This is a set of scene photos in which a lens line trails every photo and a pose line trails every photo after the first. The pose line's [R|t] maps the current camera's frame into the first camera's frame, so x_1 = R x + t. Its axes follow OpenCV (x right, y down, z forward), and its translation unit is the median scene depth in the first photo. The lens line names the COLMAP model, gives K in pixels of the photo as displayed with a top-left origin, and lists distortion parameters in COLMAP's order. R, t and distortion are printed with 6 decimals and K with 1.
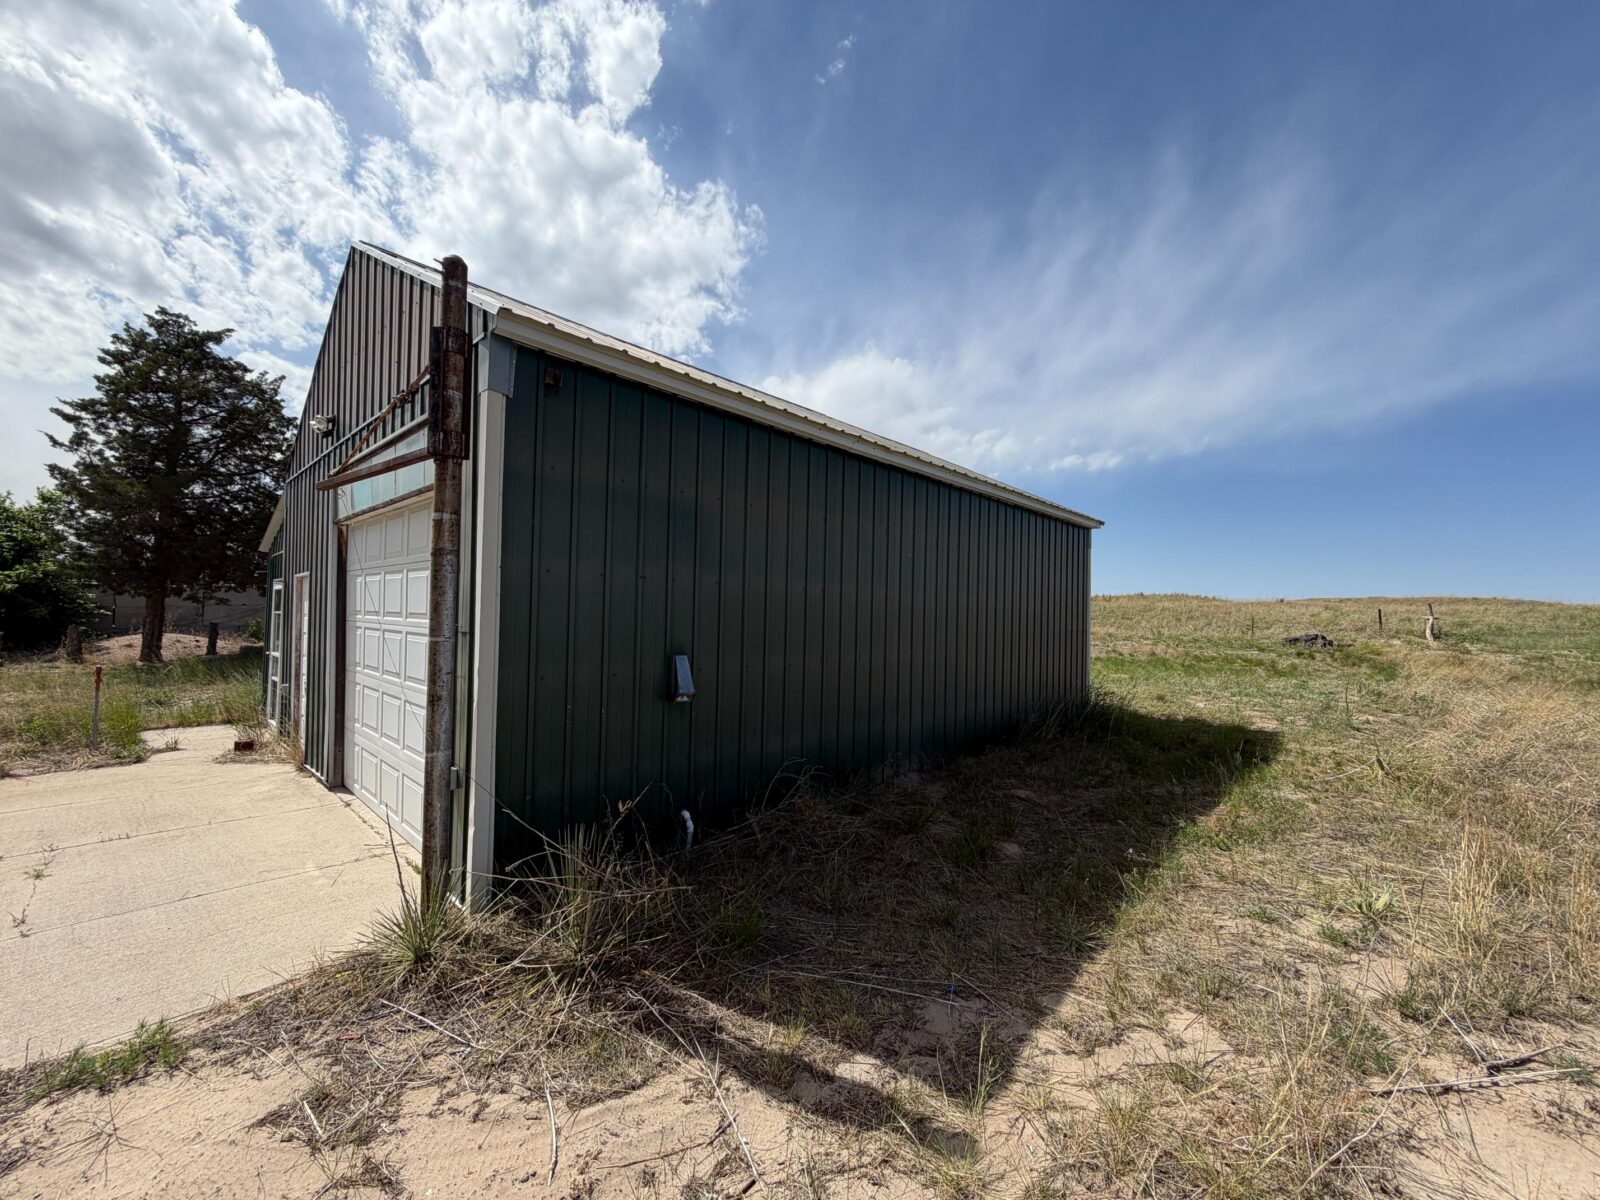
lens RADIAL K [[634.5, 0, 796.7], [0, 634.5, 597.6], [0, 0, 1]] dist [-0.001041, -0.000295]
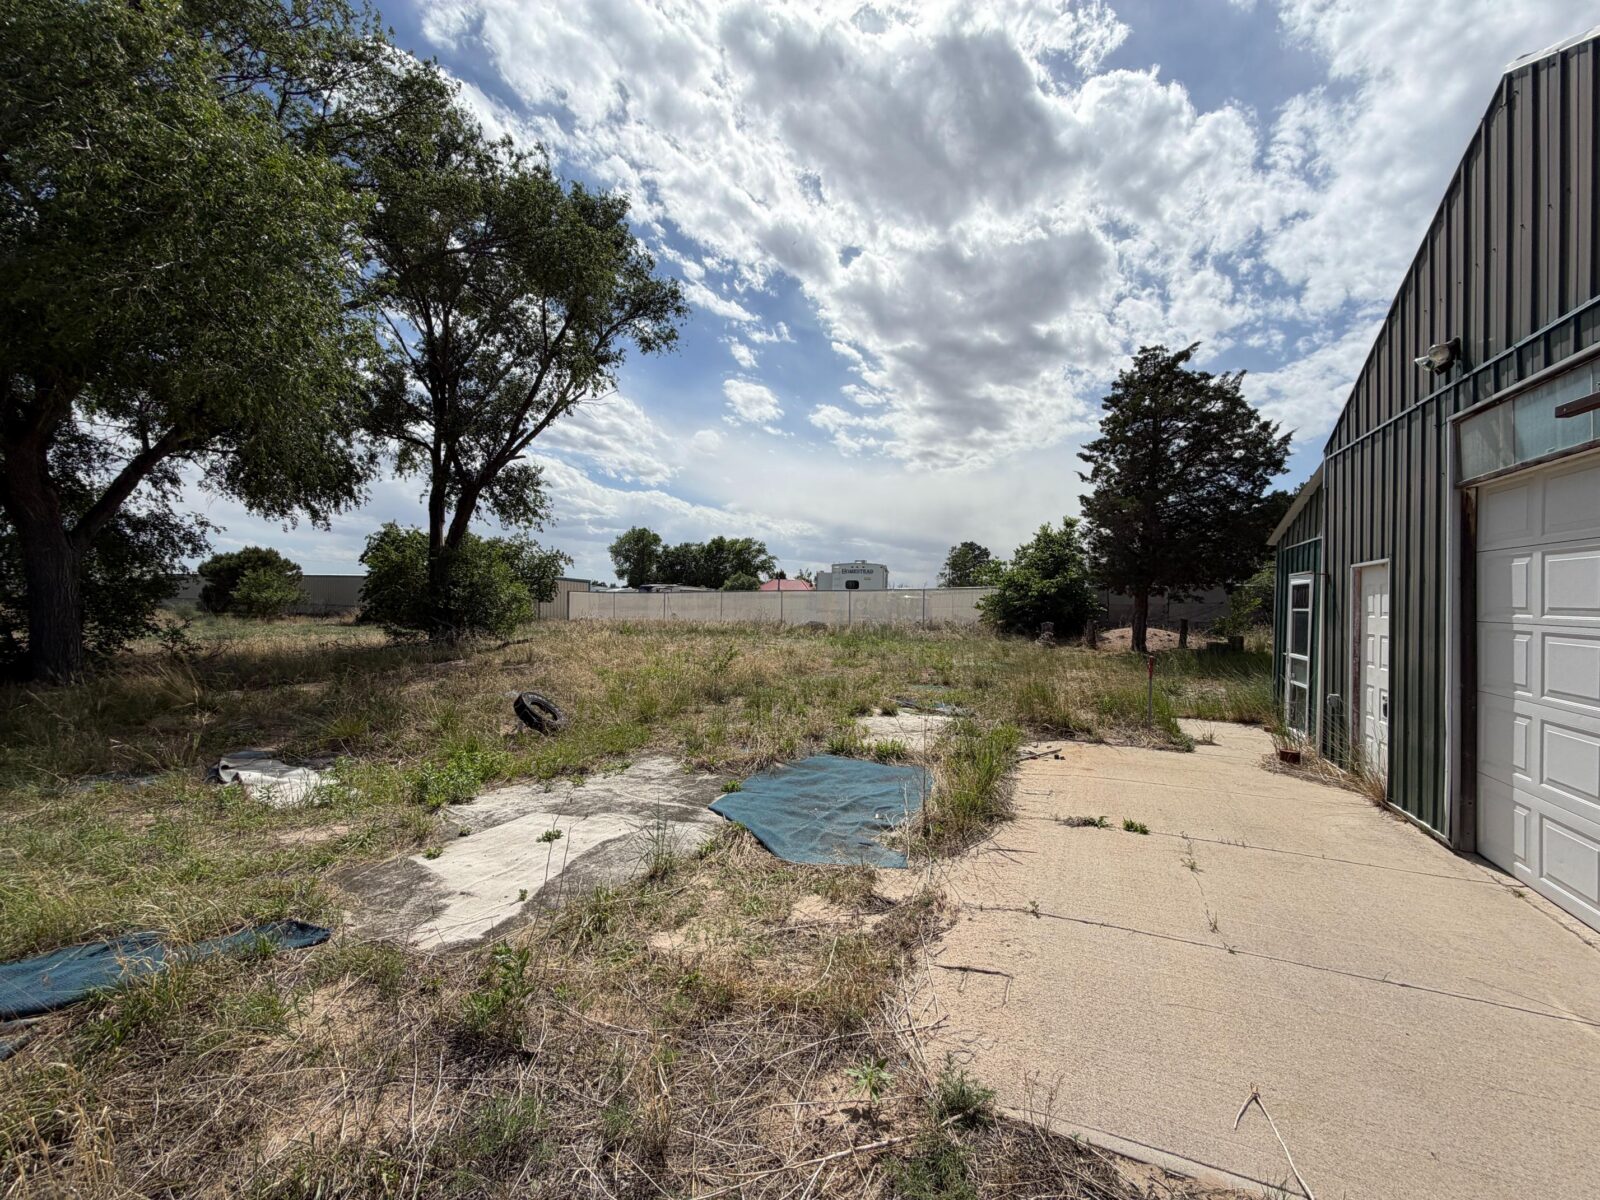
lens RADIAL K [[634.5, 0, 794.7], [0, 634.5, 602.7], [0, 0, 1]] dist [-0.001041, -0.000295]
pose [[0.320025, -0.005272, -0.947394, -0.103266], [0.015508, 0.999880, -0.000325, 0.000922], [0.947282, -0.014588, 0.320068, 0.017340]]
